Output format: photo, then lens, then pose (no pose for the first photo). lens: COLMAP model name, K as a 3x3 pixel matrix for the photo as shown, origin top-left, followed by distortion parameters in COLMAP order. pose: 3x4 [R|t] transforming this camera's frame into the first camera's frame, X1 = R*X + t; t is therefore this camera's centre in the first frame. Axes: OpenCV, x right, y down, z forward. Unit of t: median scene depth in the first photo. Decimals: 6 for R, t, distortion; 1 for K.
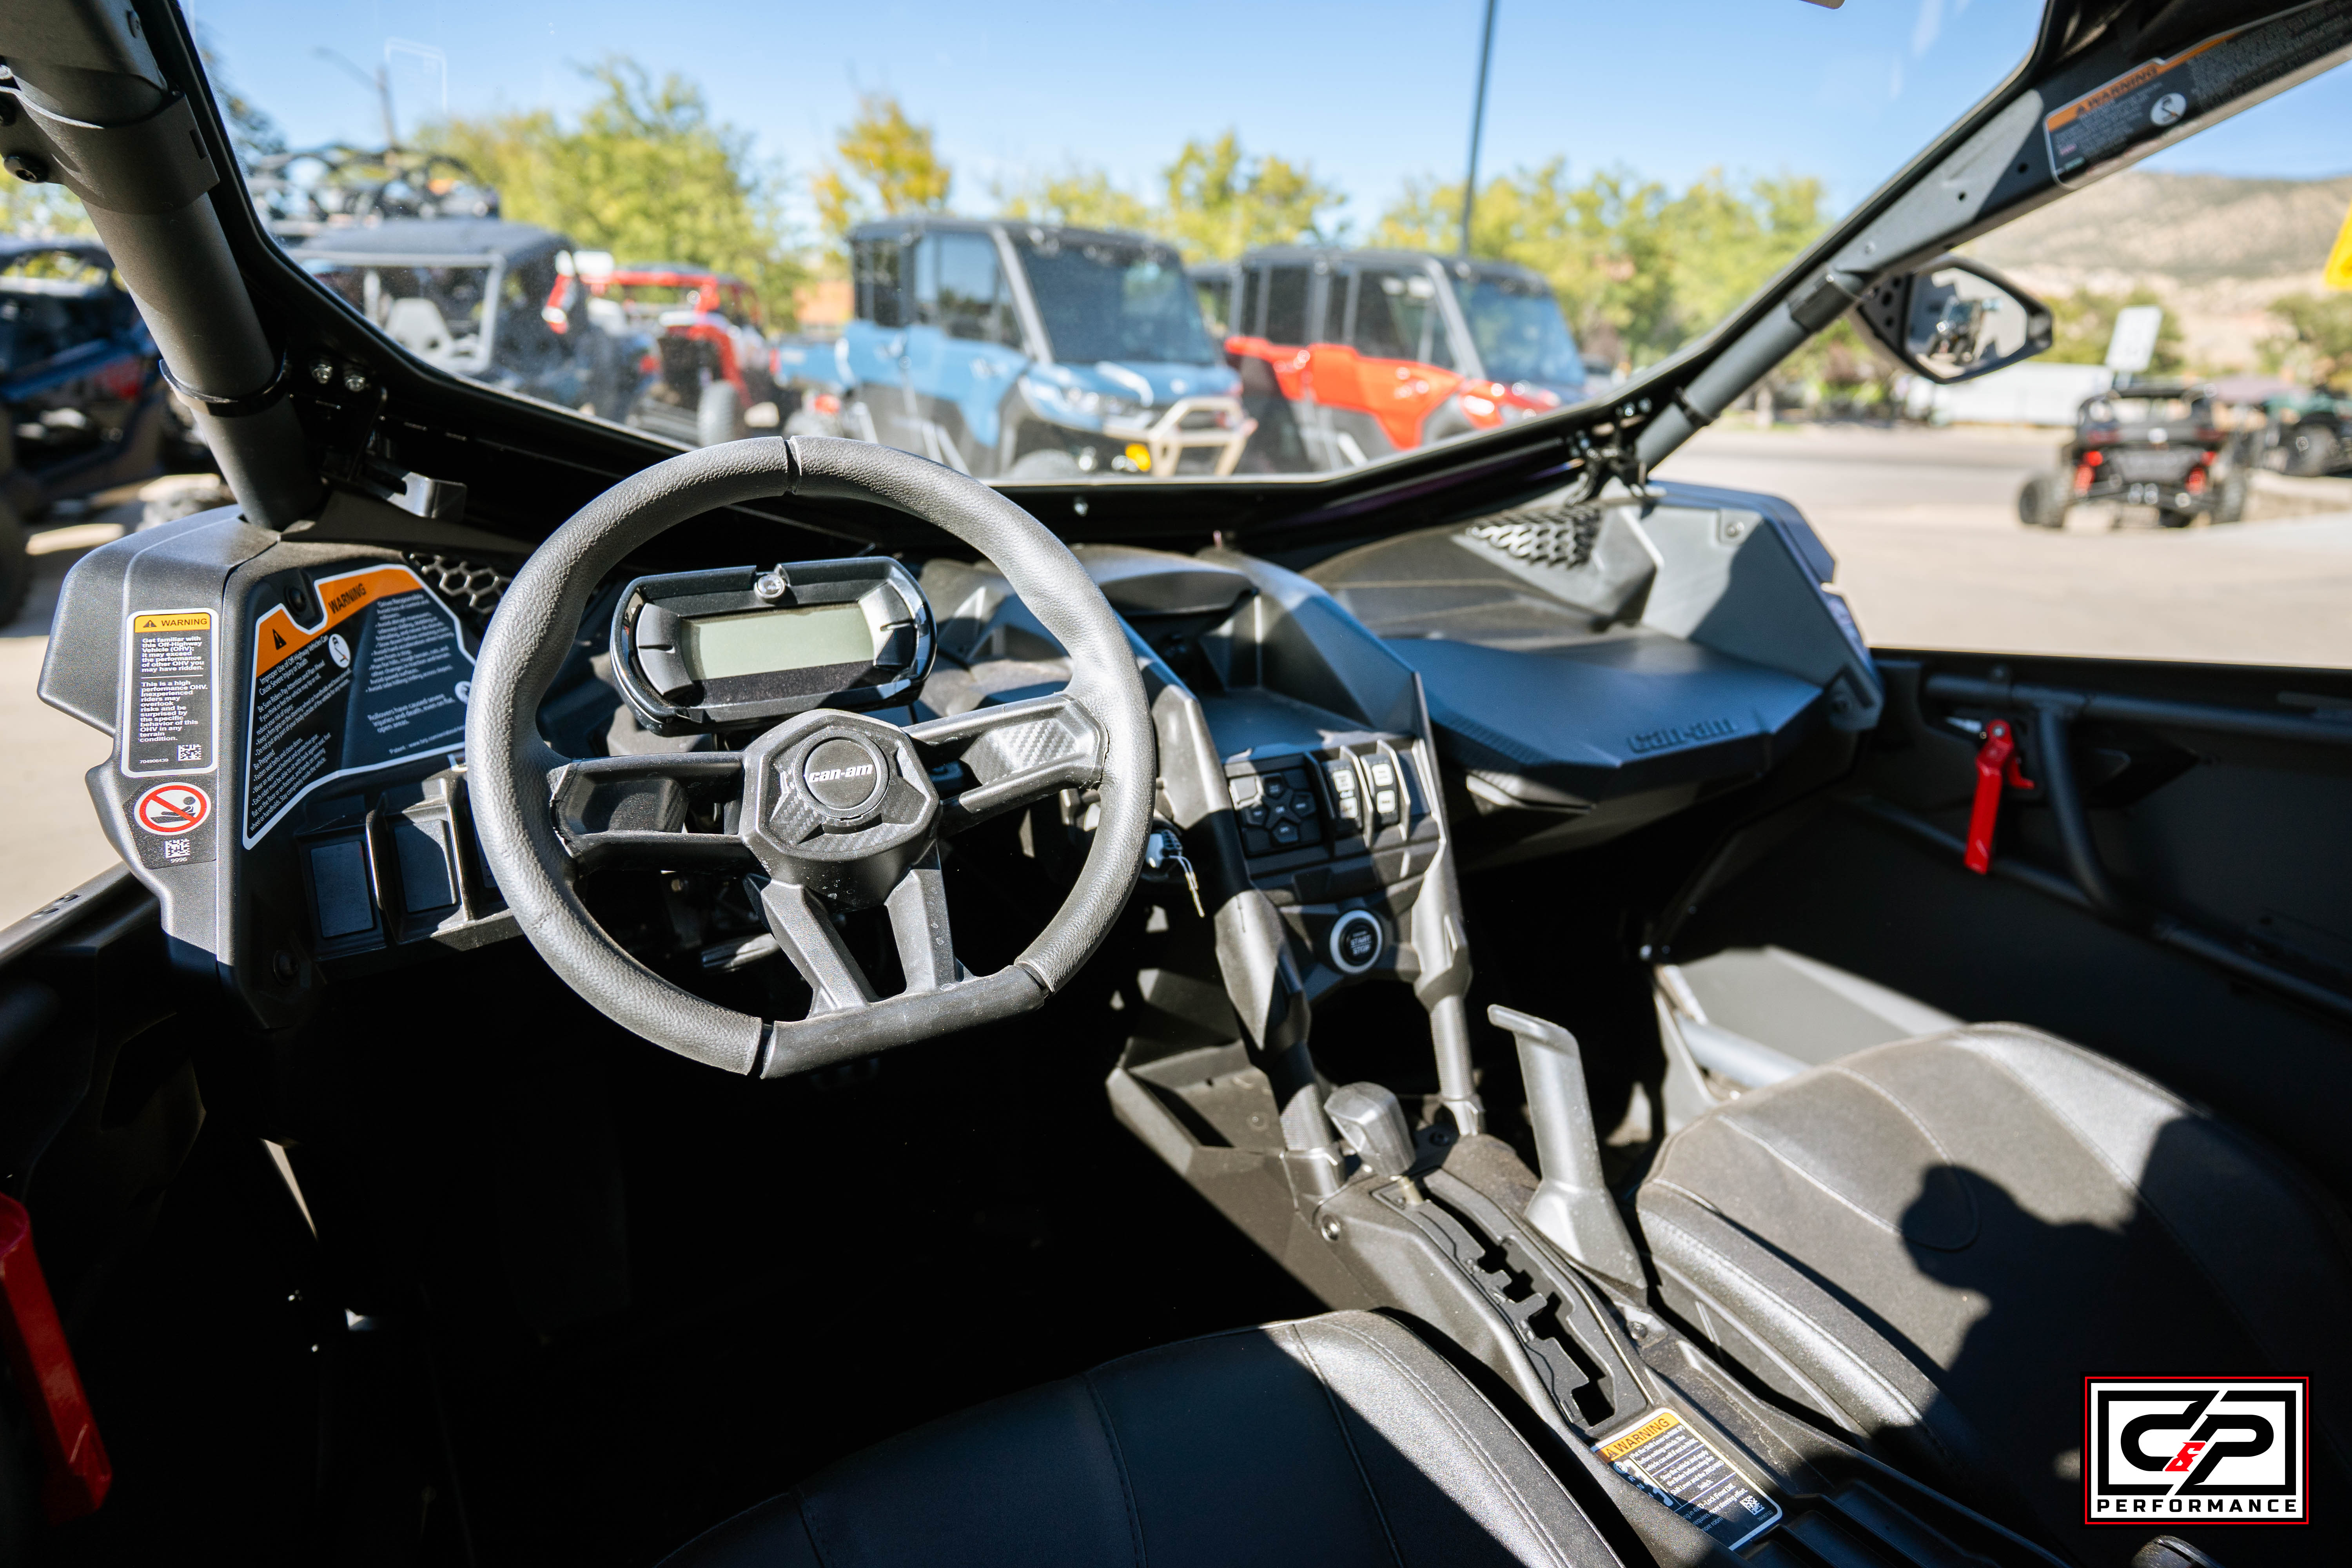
lens RADIAL K [[1154.3, 0, 1168.7], [0, 1154.3, 784.3], [0, 0, 1]] dist [-0.076260, 0.033885]
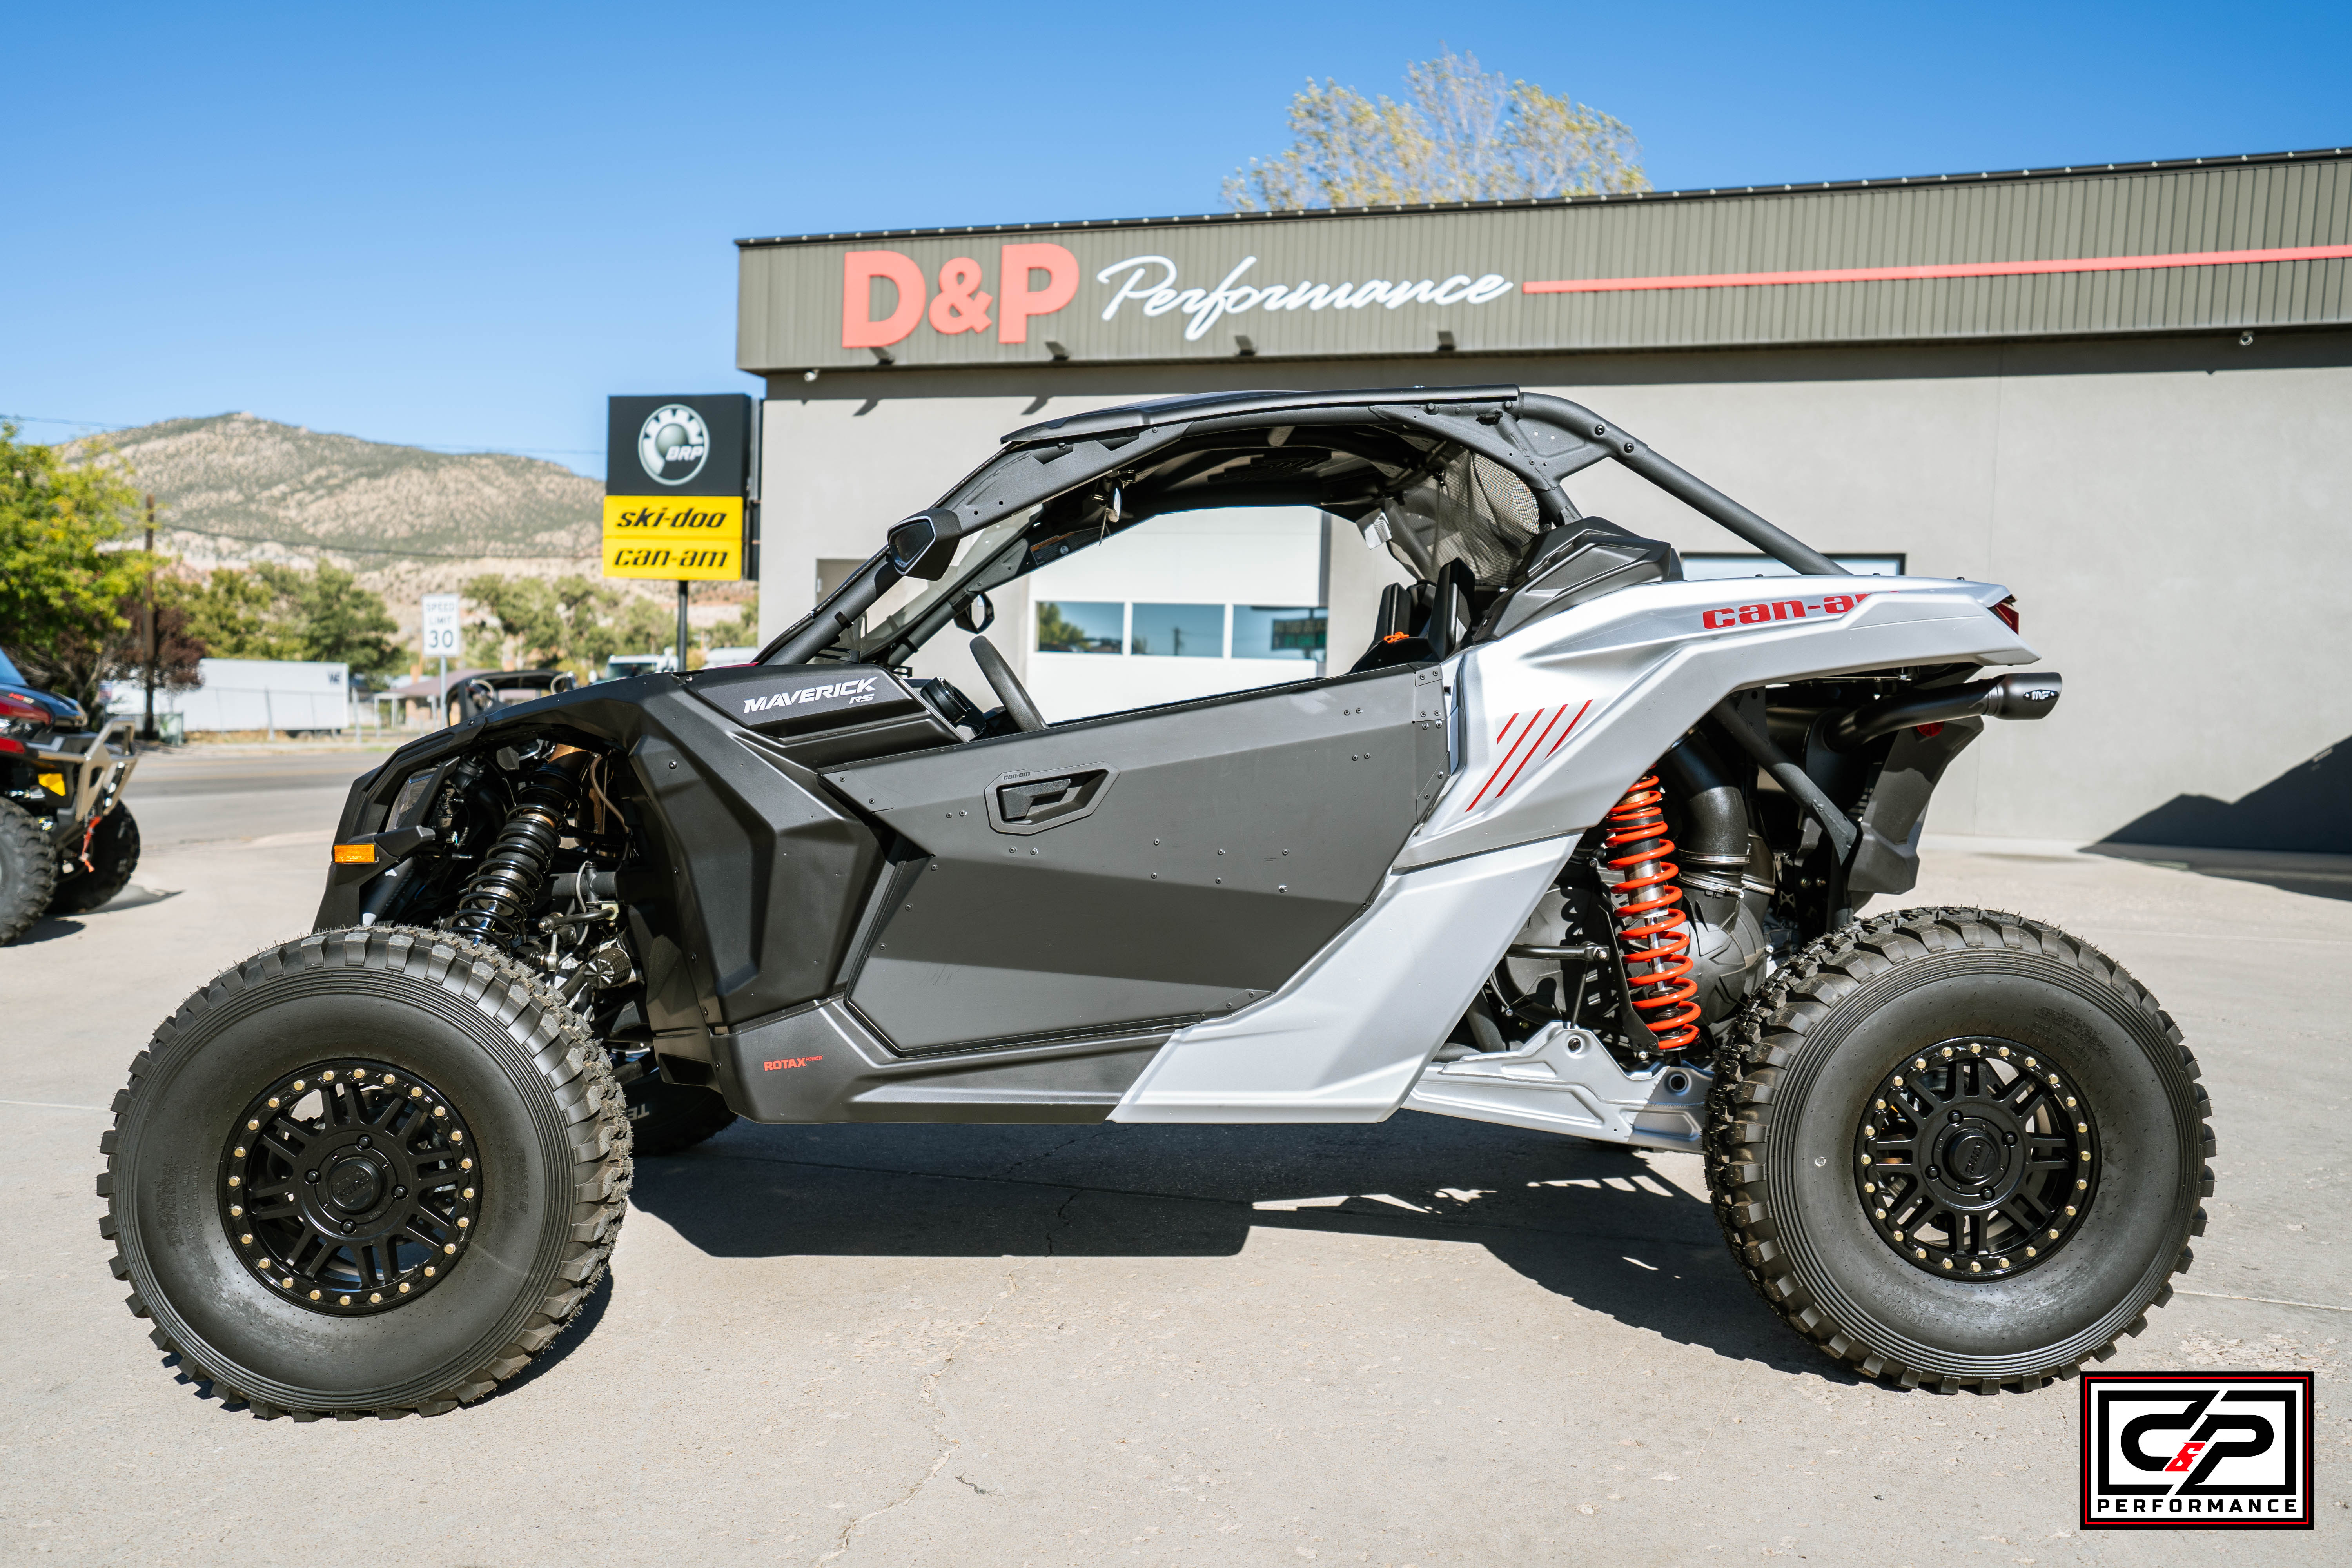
lens RADIAL K [[1787.7, 0, 1170.0], [0, 1787.7, 786.3], [0, 0, 1]] dist [-0.003881, 0.074949]
pose [[0.436203, -0.072934, 0.896888, -0.108131], [0.327843, 0.941086, -0.082919, 0.017218], [-0.838001, 0.330208, 0.434415, -0.038668]]
